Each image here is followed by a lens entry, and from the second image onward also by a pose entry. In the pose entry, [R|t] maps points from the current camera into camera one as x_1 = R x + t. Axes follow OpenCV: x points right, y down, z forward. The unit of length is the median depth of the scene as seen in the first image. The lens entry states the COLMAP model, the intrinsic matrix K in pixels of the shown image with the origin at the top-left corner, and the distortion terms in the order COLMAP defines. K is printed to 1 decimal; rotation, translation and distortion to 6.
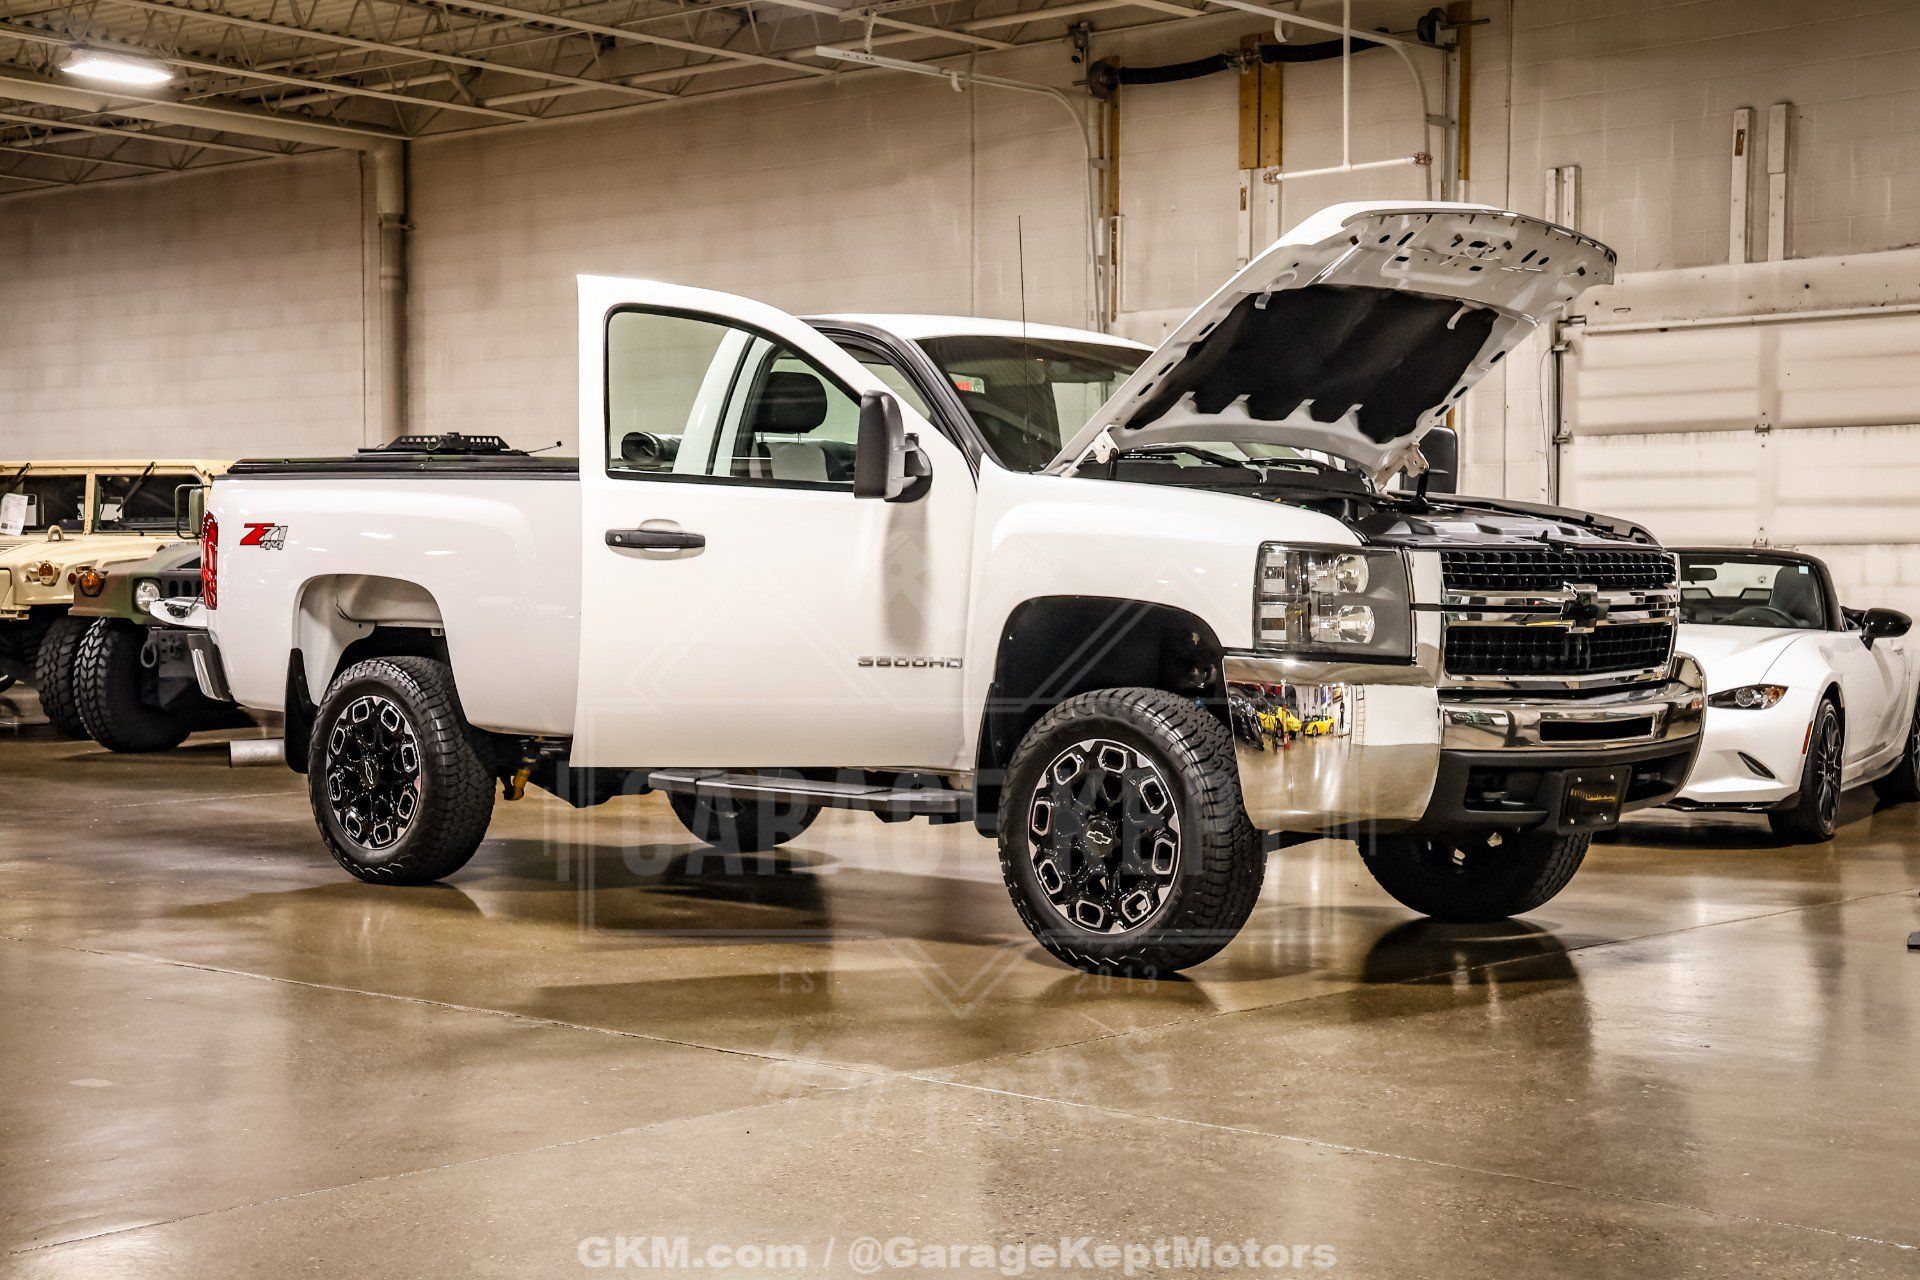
lens RADIAL K [[2919.8, 0, 900.4], [0, 2919.8, 644.0], [0, 0, 1]] dist [0.154159, 0.000000]
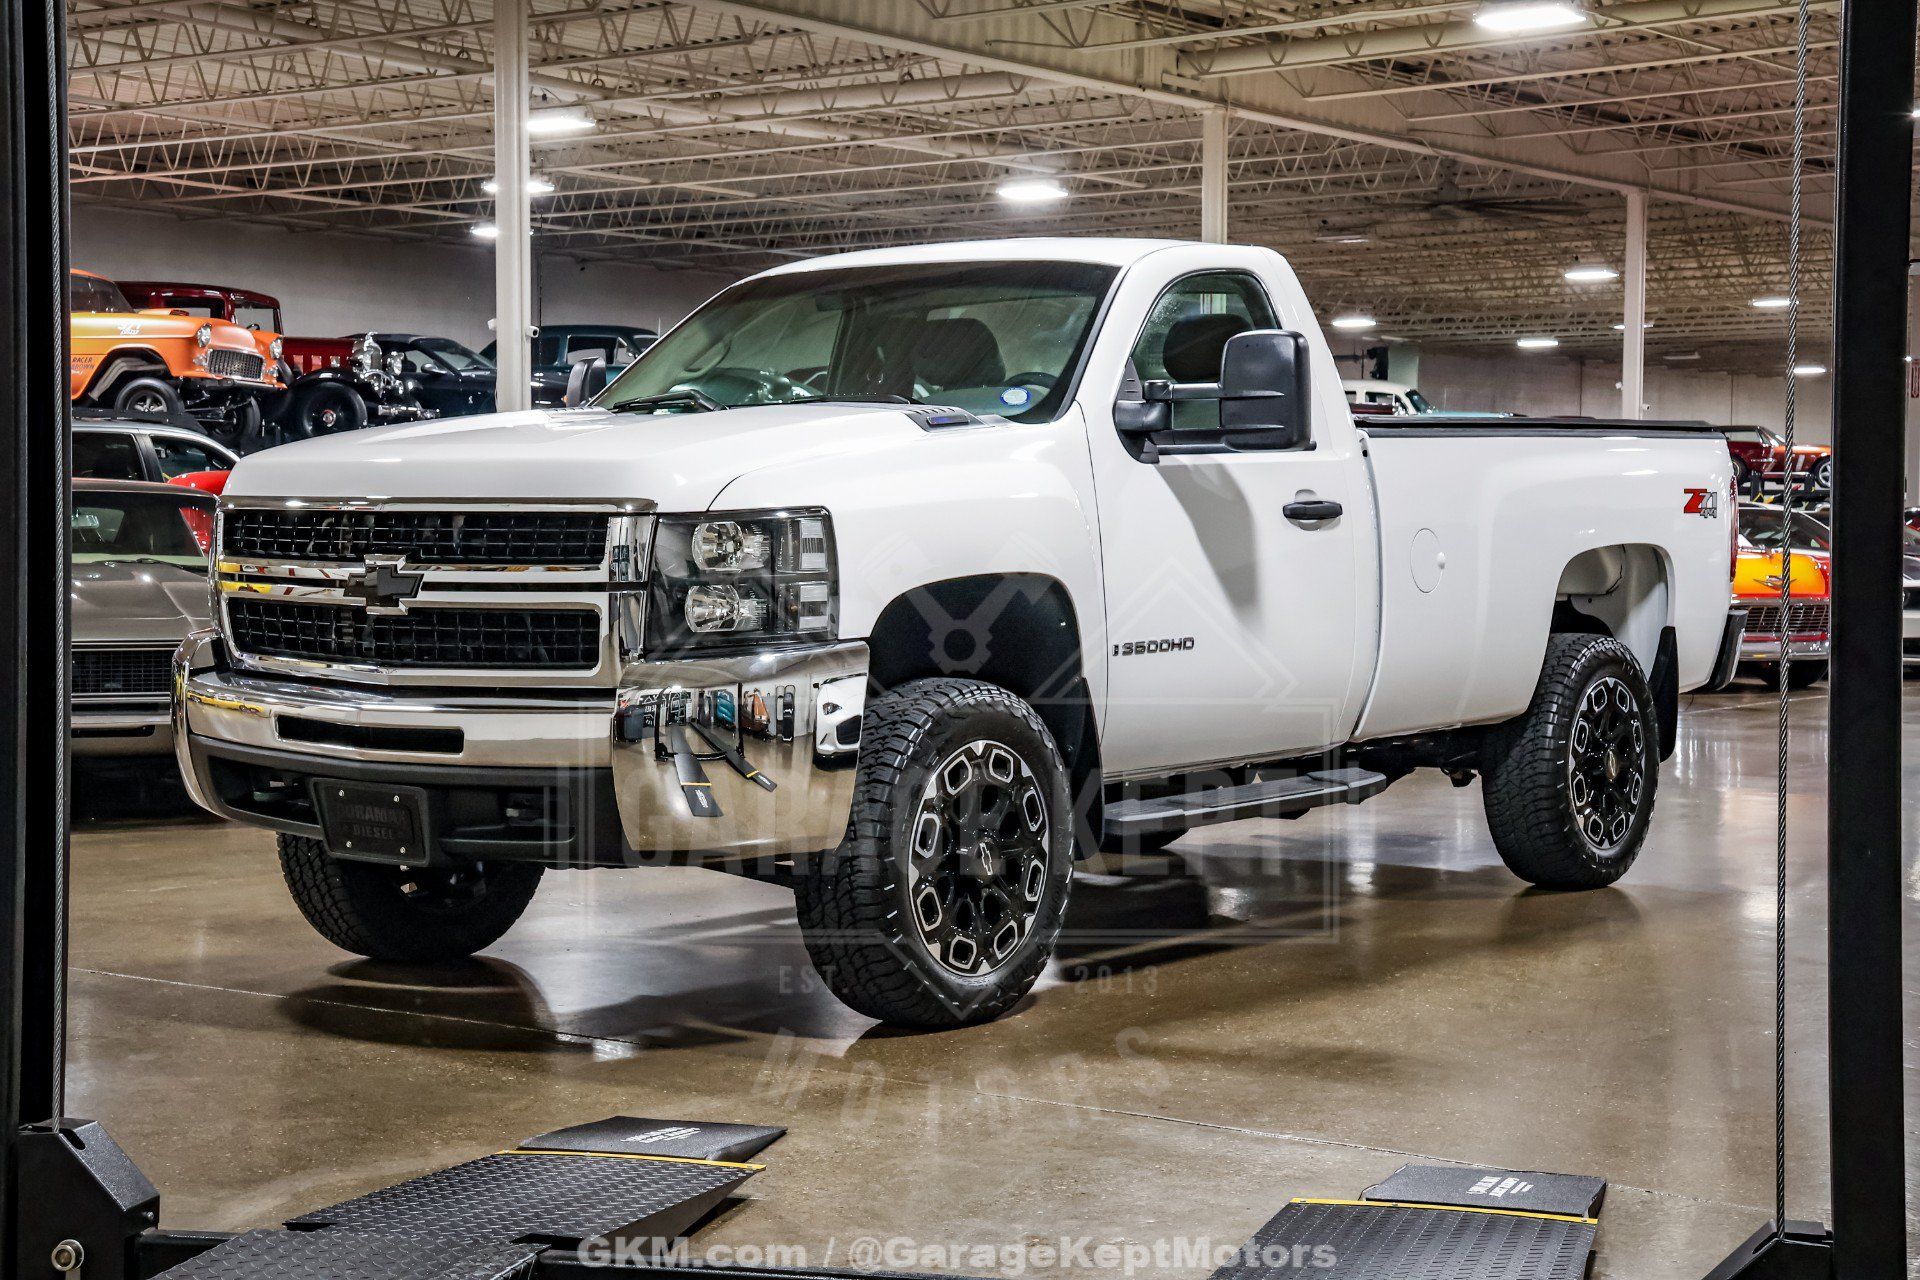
lens RADIAL K [[2845.6, 0, 947.4], [0, 2845.6, 607.6], [0, 0, 1]] dist [0.141876, 0.000000]
pose [[0.092906, 0.030757, -0.995200, 0.766616], [-0.032043, 0.999097, 0.027886, -0.024273], [0.995159, 0.029299, 0.093808, 0.814448]]
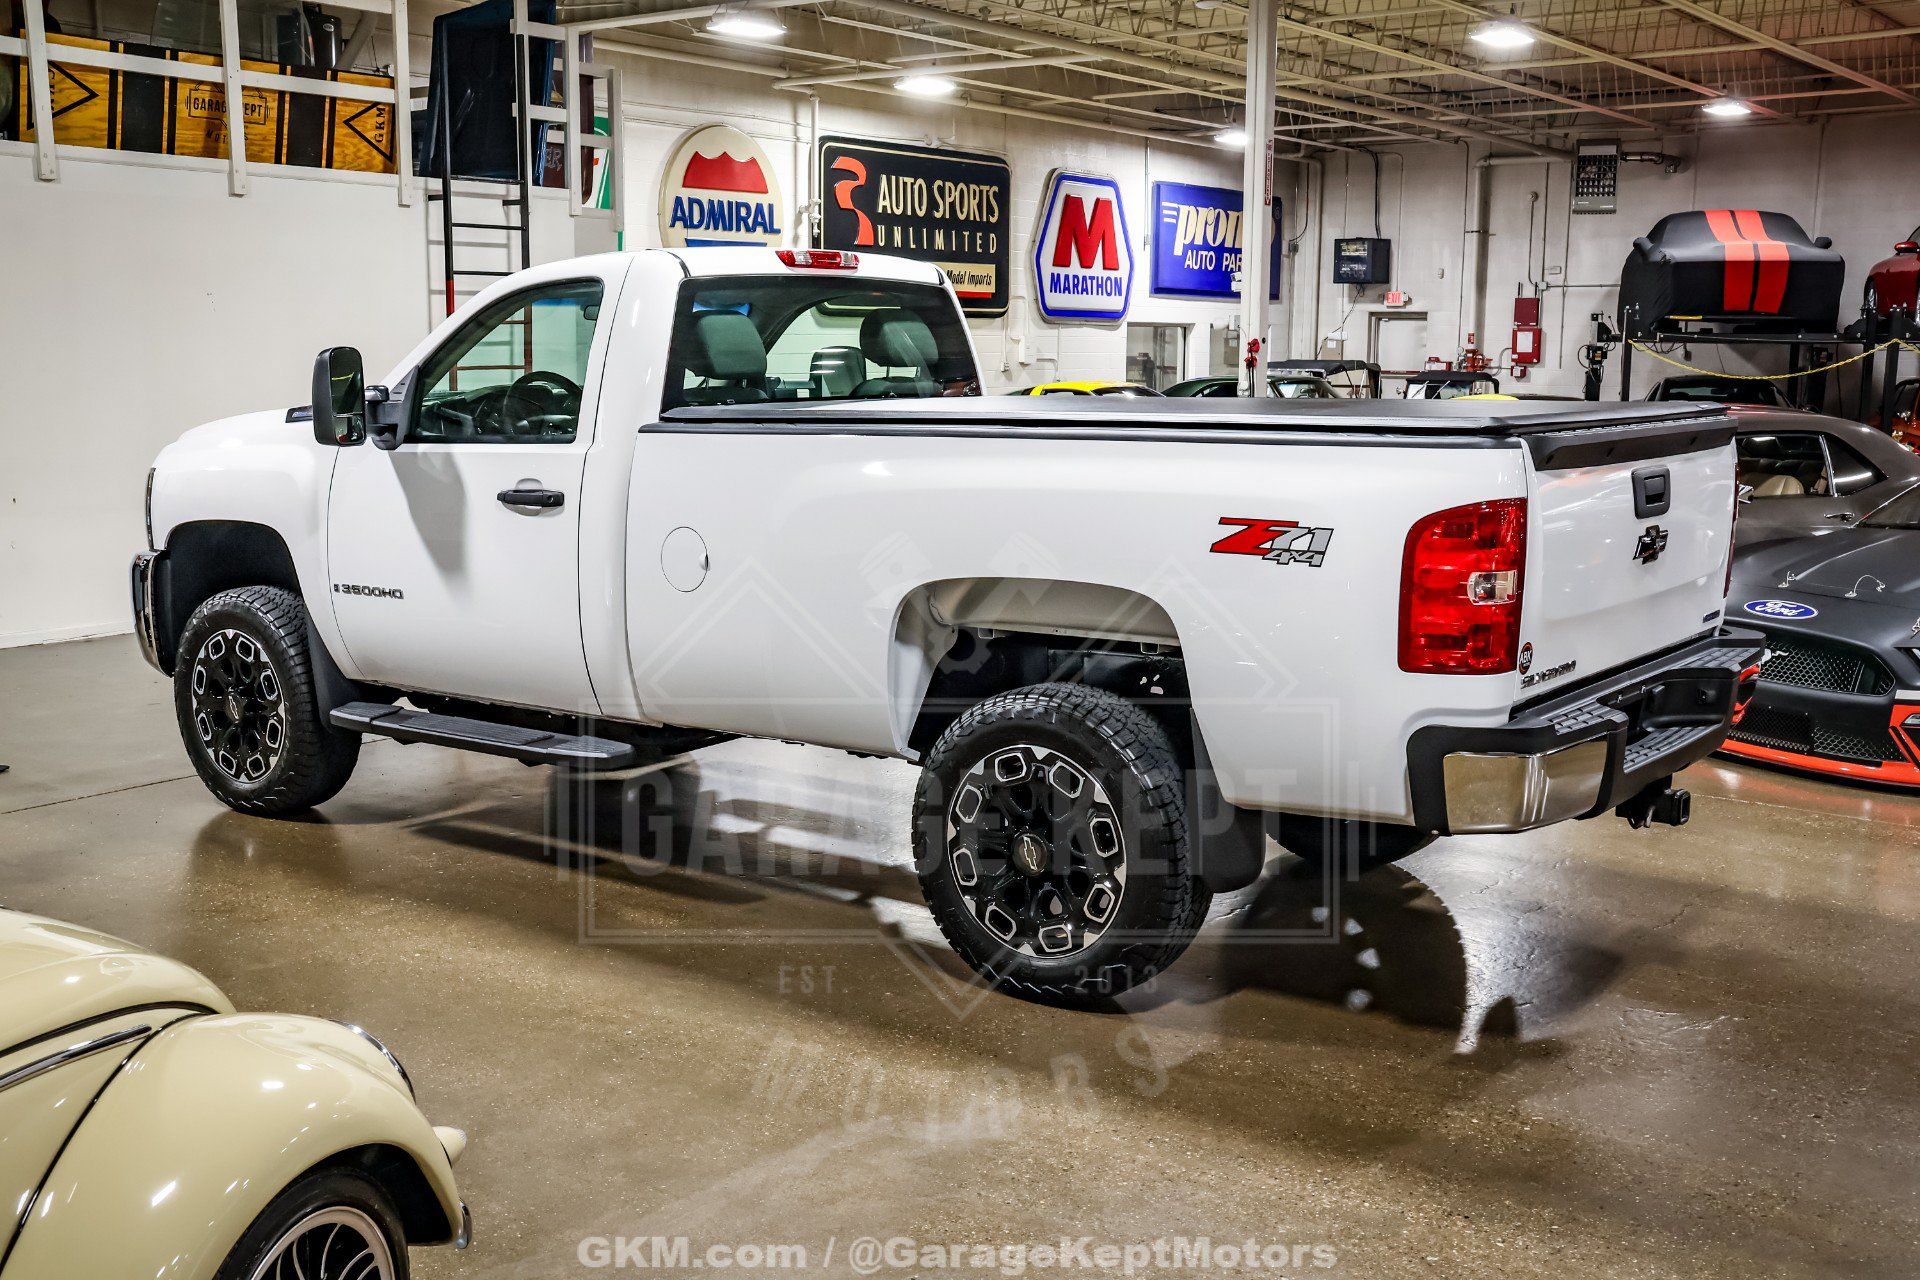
lens RADIAL K [[2012.7, 0, 998.4], [0, 2012.7, 632.3], [0, 0, 1]] dist [-0.015762, 0.000000]
pose [[-0.991085, 0.009235, -0.132911, 0.019862], [-0.013680, 0.985268, 0.170472, -0.091030], [0.132527, 0.170770, -0.976358, 1.531572]]
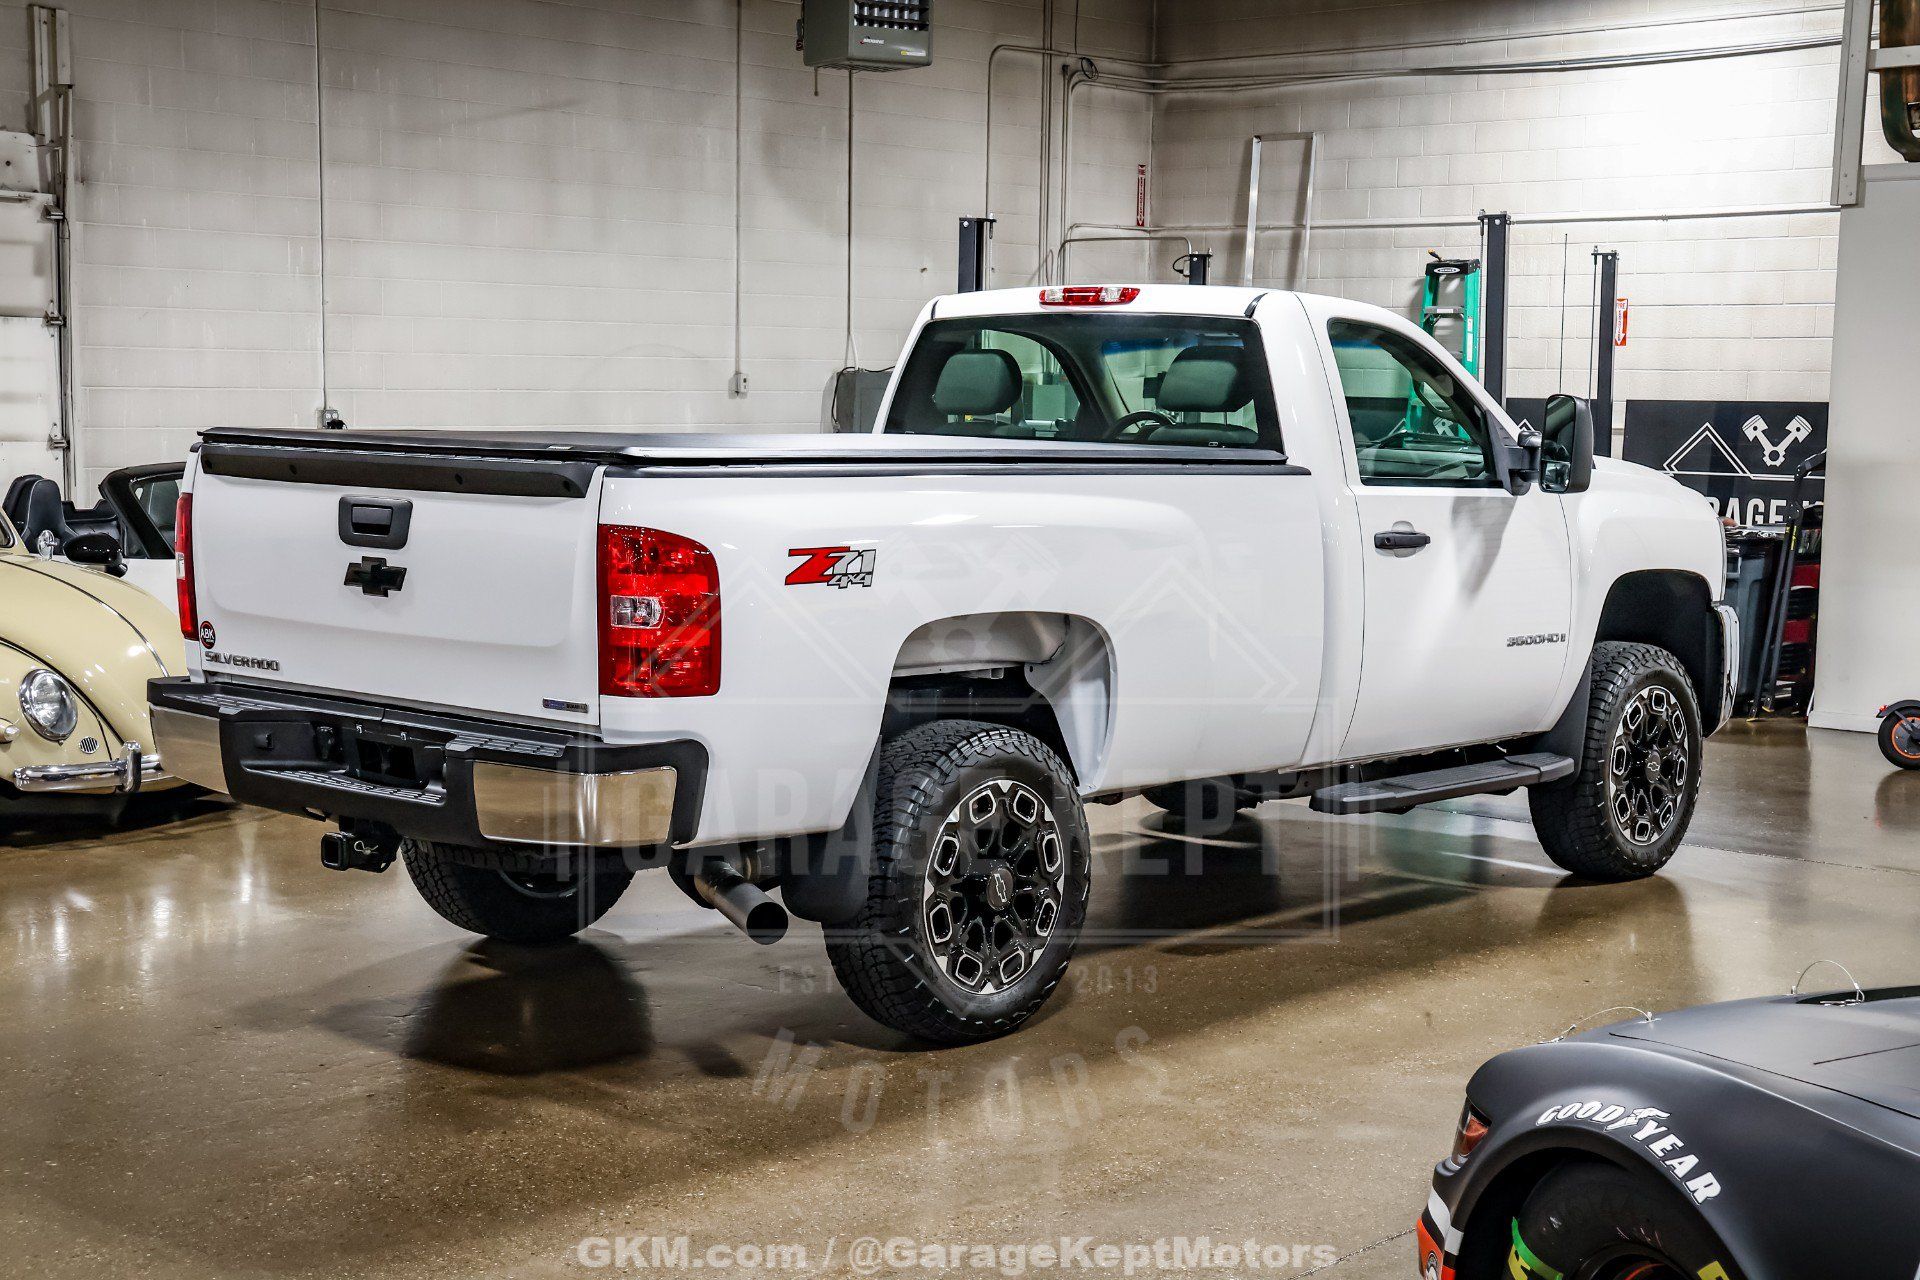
lens RADIAL K [[2845.6, 0, 956.1], [0, 2845.6, 632.8], [0, 0, 1]] dist [0.141876, 0.000000]
pose [[-0.024879, -0.097759, 0.994899, -0.826093], [0.012695, 0.995096, 0.098096, -0.082179], [-0.999610, 0.015071, -0.023516, 0.981345]]
